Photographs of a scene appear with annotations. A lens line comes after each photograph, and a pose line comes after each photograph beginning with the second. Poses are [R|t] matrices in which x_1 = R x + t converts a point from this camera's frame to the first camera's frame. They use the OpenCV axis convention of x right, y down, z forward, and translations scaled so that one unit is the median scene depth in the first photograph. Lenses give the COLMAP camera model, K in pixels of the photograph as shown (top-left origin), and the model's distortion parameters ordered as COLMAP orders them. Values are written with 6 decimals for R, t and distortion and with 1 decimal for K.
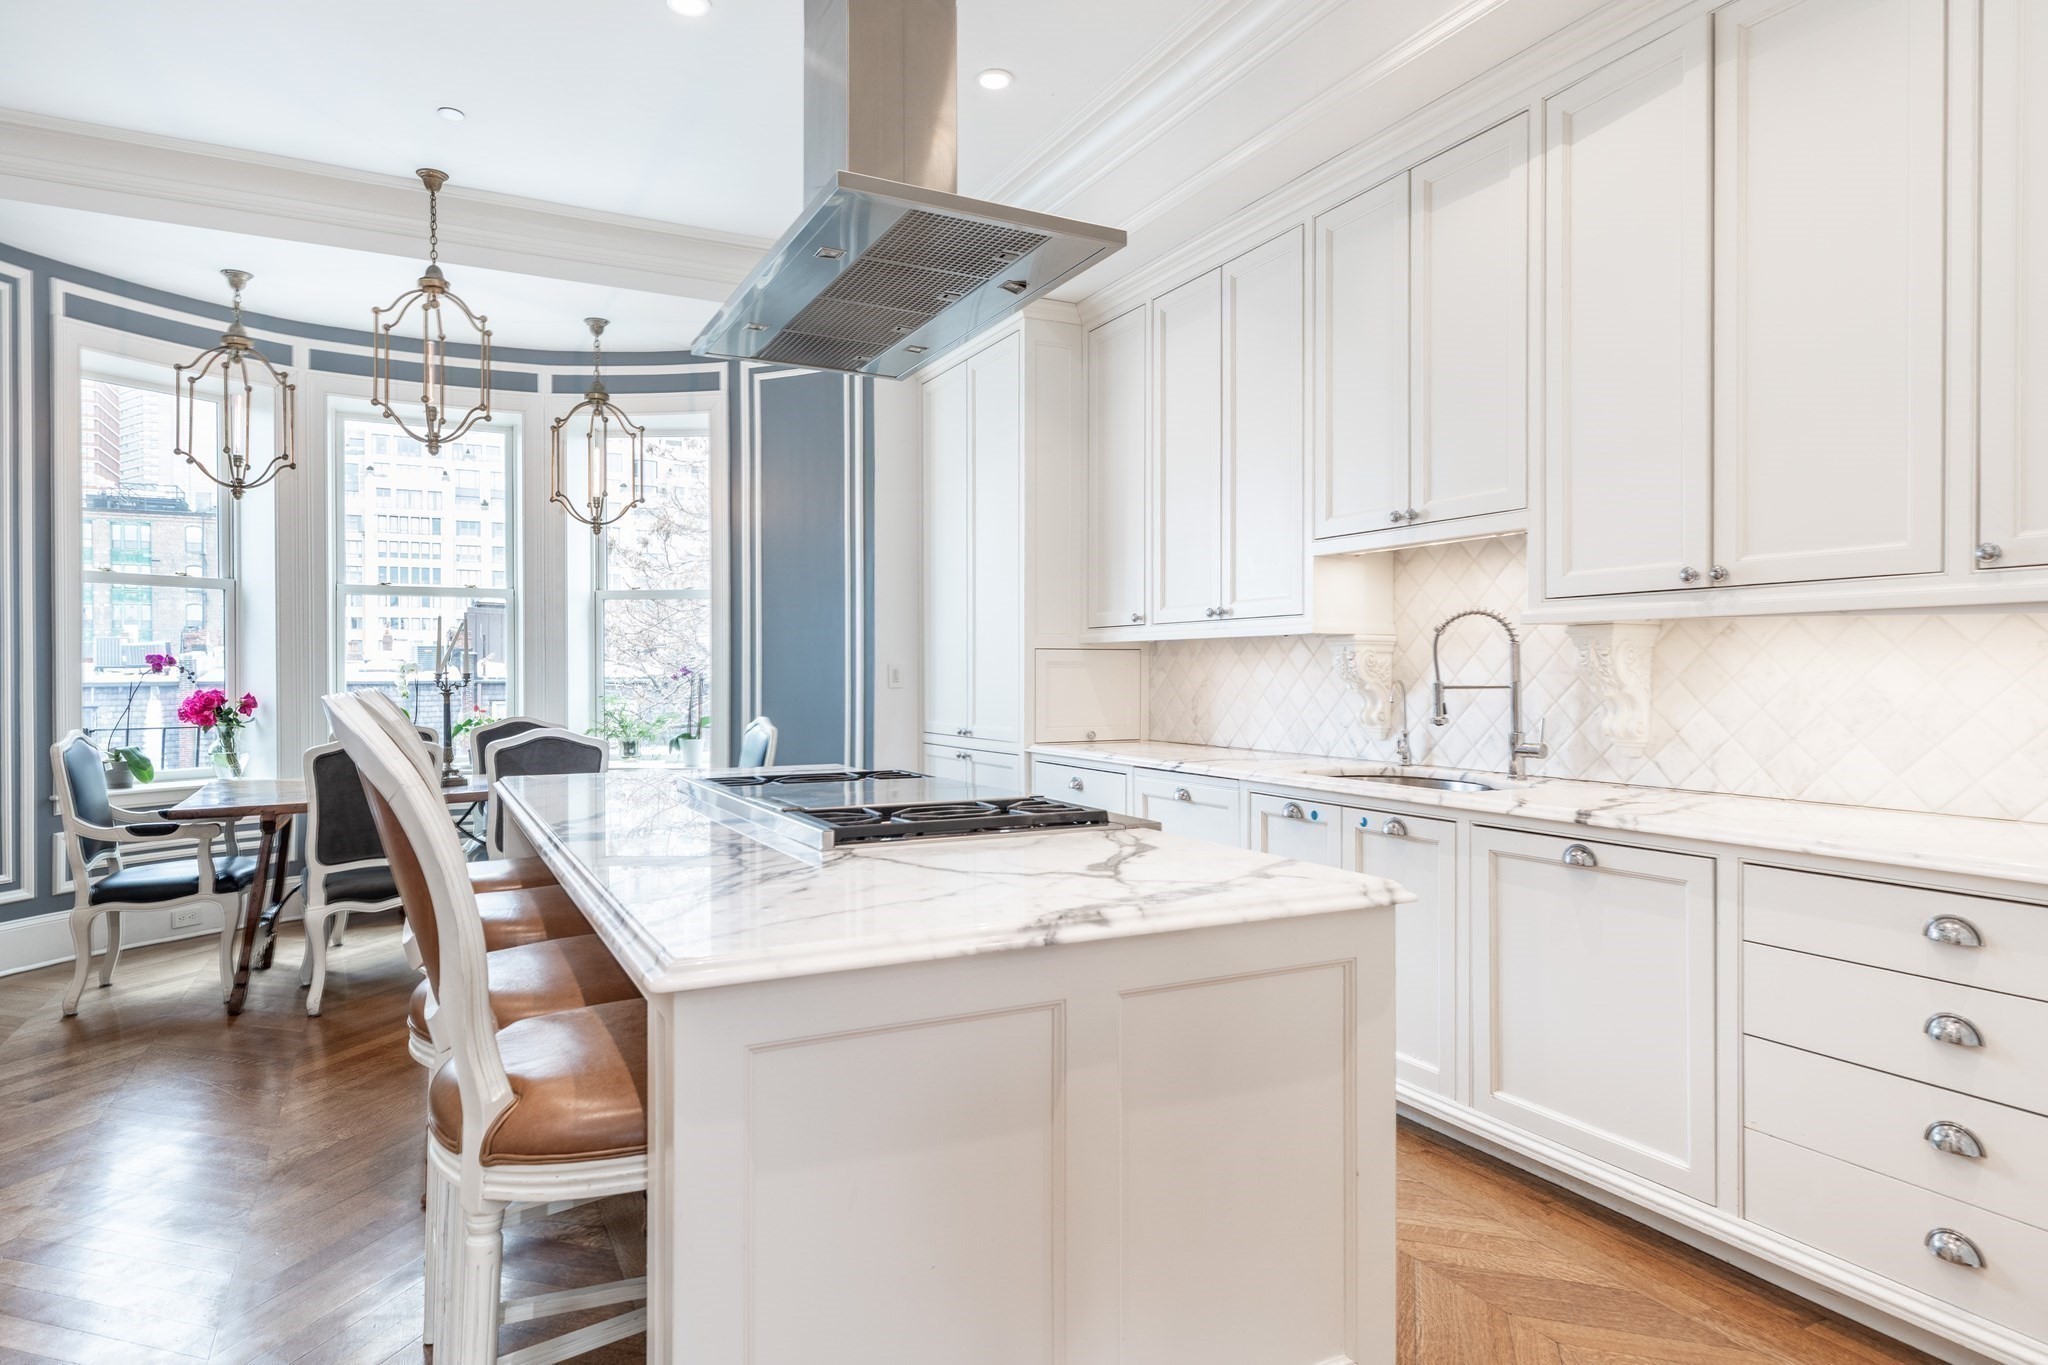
lens RADIAL K [[1174.0, 0, 1025.4], [0, 1174.0, 684.5], [0, 0, 1]] dist [0.009015, 0.000742]
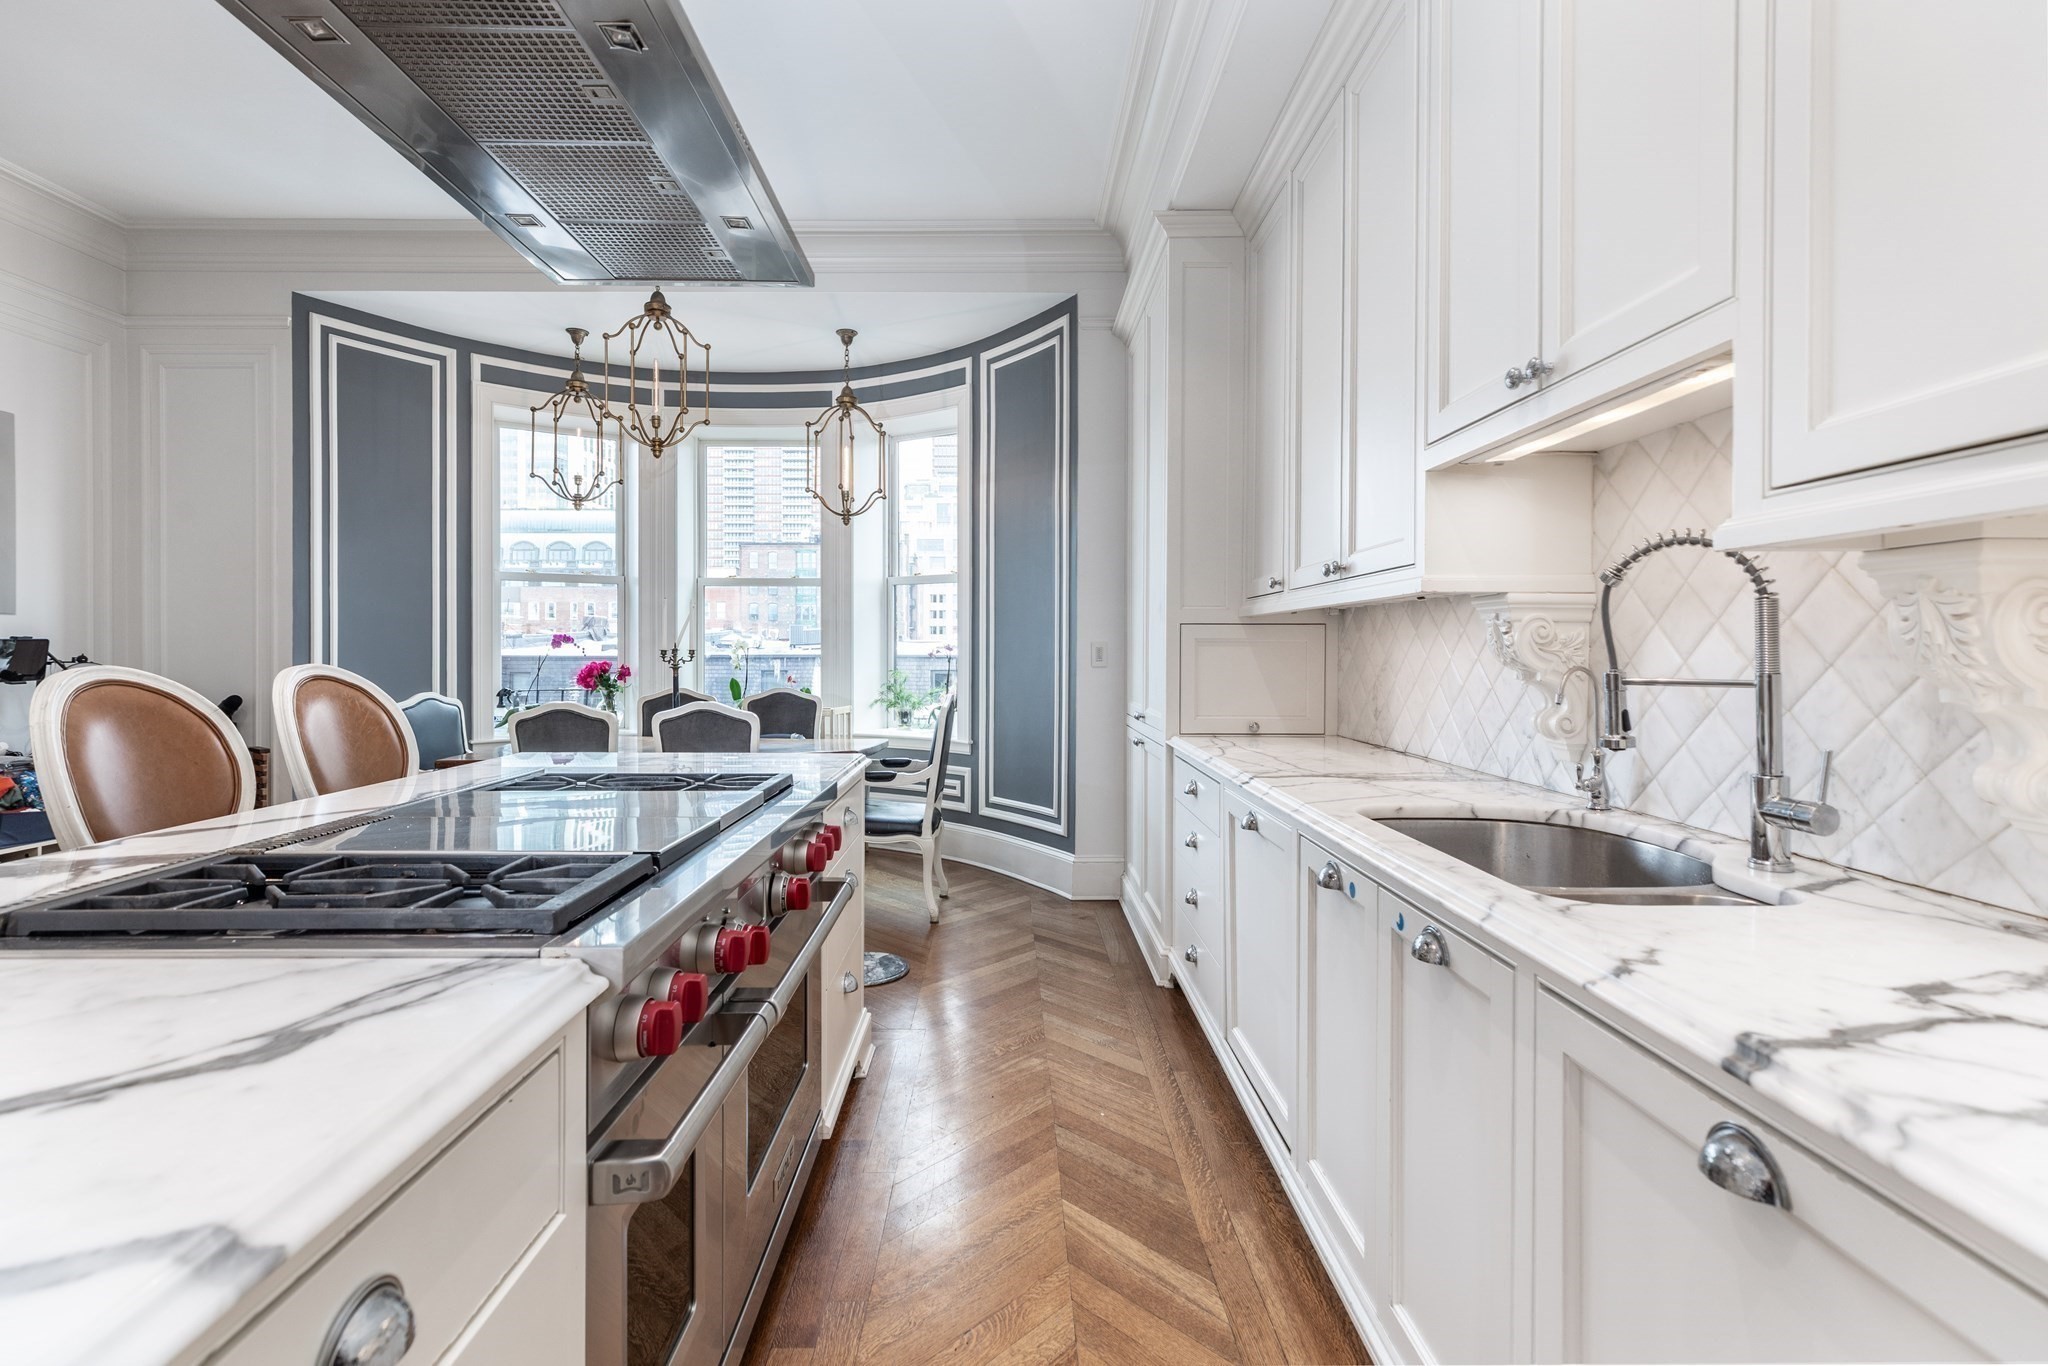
lens RADIAL K [[931.7, 0, 1019.8], [0, 931.7, 660.8], [0, 0, 1]] dist [0.004718, 0.001041]
pose [[0.889293, 0.009474, -0.457239, 0.227543], [-0.008986, 0.999954, 0.003242, -0.004596], [0.457249, 0.001226, 0.889338, 0.360784]]
